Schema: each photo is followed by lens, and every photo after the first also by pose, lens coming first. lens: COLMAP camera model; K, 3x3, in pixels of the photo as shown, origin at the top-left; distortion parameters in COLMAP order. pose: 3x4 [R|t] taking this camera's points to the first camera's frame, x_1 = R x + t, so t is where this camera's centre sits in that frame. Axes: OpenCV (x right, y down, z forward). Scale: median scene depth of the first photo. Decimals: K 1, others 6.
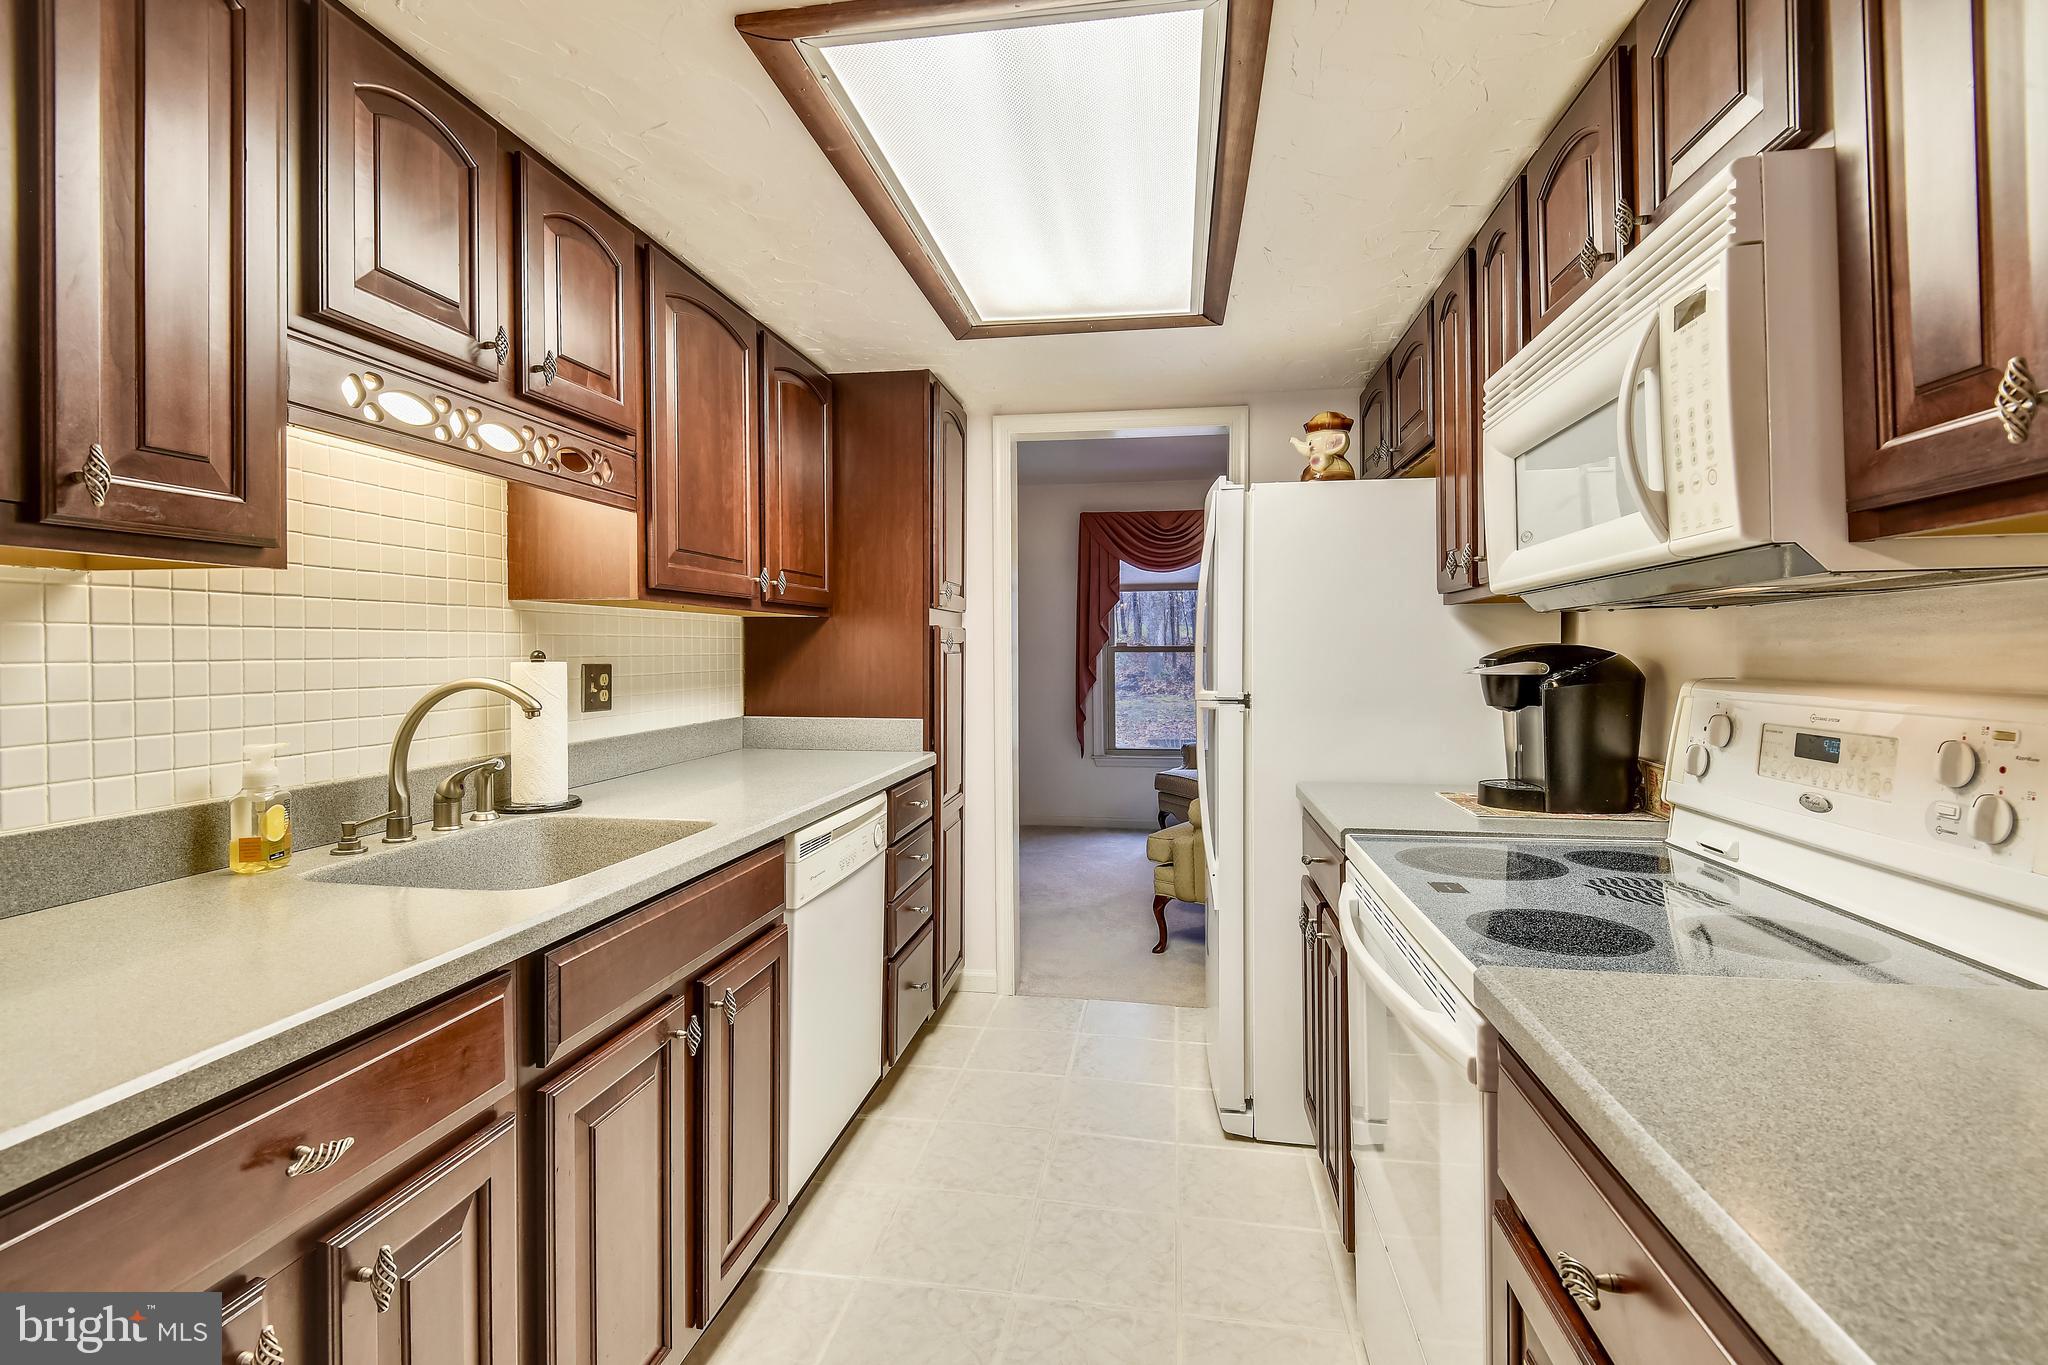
lens RADIAL K [[950.0, 0, 1045.7], [0, 950.0, 663.3], [0, 0, 1]] dist [0.036428, -0.027158]
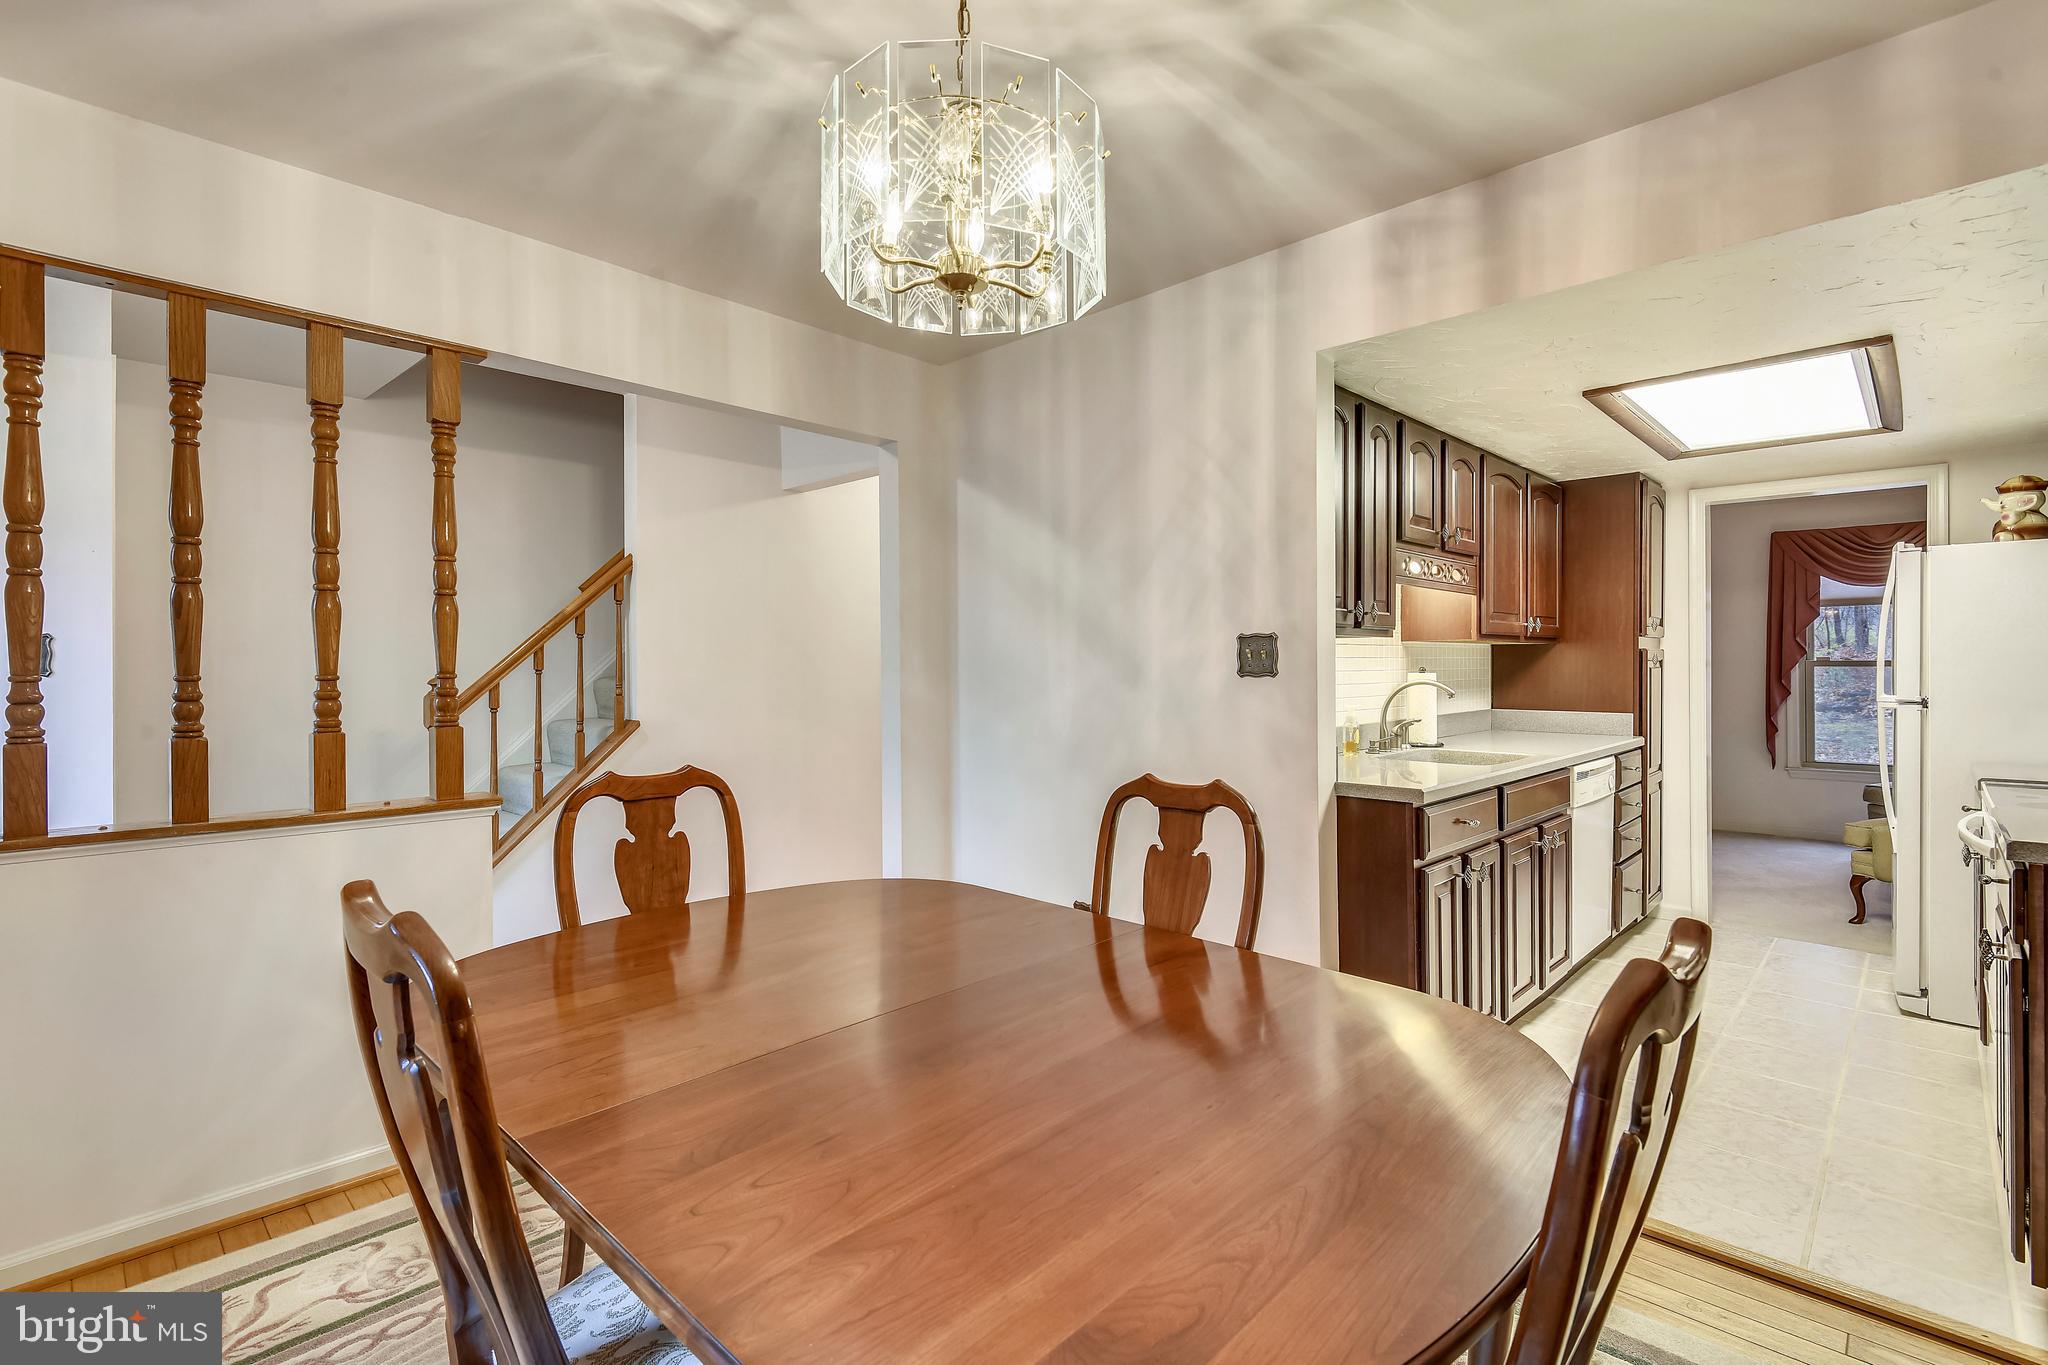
lens RADIAL K [[946.6, 0, 1020.8], [0, 946.6, 670.8], [0, 0, 1]] dist [0.022866, -0.017639]
pose [[0.808281, 0.002416, -0.588792, -0.028768], [-0.005955, 0.999974, -0.004072, 0.004861], [0.588767, 0.006797, 0.808274, -0.719585]]
